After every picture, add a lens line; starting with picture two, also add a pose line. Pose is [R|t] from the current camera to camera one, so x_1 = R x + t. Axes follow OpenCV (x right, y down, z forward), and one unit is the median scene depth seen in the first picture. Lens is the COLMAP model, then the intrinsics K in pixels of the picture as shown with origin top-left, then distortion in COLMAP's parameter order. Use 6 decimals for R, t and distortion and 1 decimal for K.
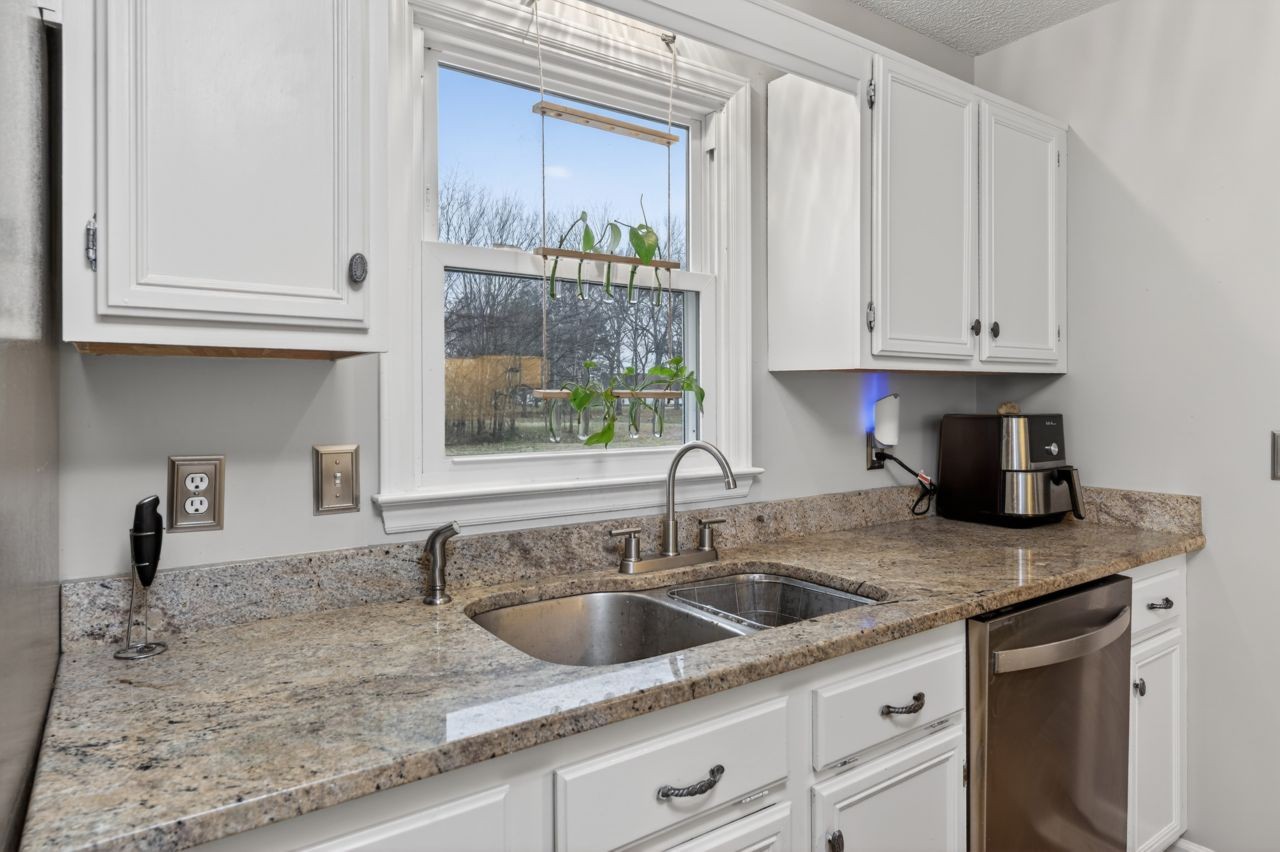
lens RADIAL K [[753.0, 0, 643.4], [0, 753.0, 404.5], [0, 0, 1]] dist [-0.001945, -0.000492]
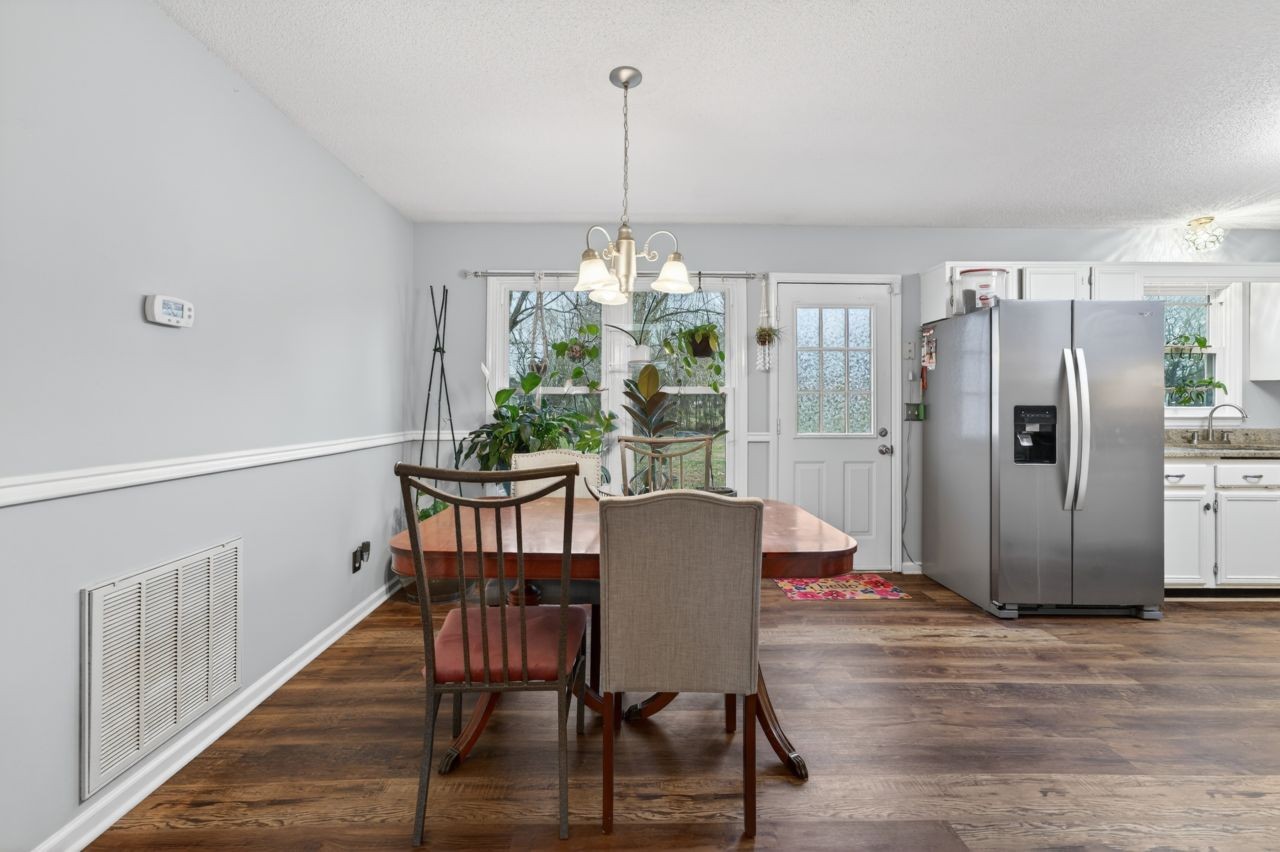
lens RADIAL K [[520.3, 0, 636.5], [0, 520.3, 402.7], [0, 0, 1]] dist [-0.000017, 0.002482]
pose [[0.830510, 0.003157, -0.556995, -0.628327], [-0.004794, 0.999987, -0.001480, 0.049790], [0.556983, 0.003899, 0.830515, -1.813590]]
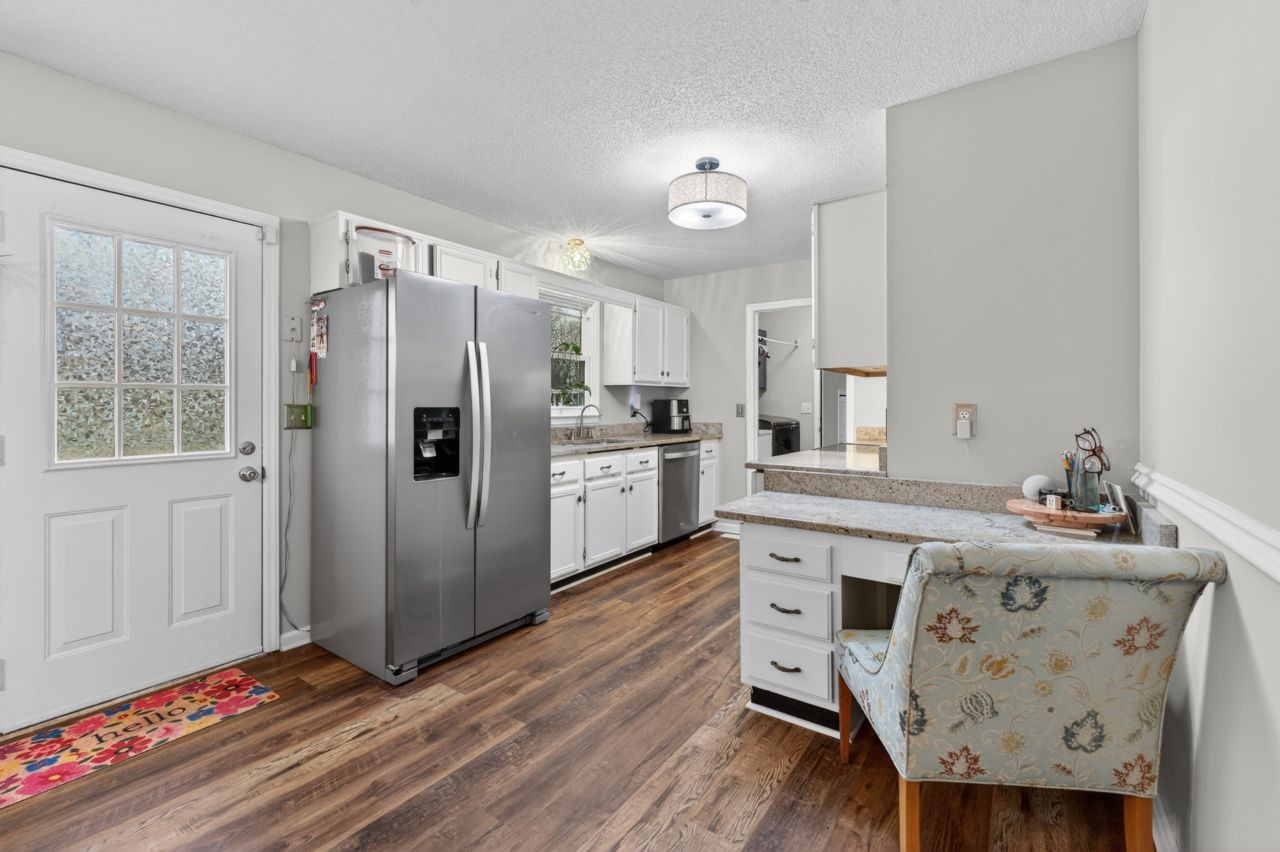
lens RADIAL K [[542.2, 0, 630.1], [0, 542.2, 409.3], [0, 0, 1]] dist [0.000539, -0.000189]
pose [[0.946284, 0.002287, 0.323327, -0.496256], [-0.005127, 0.999955, 0.007931, 0.042473], [-0.323295, -0.009163, 0.946254, -1.290873]]
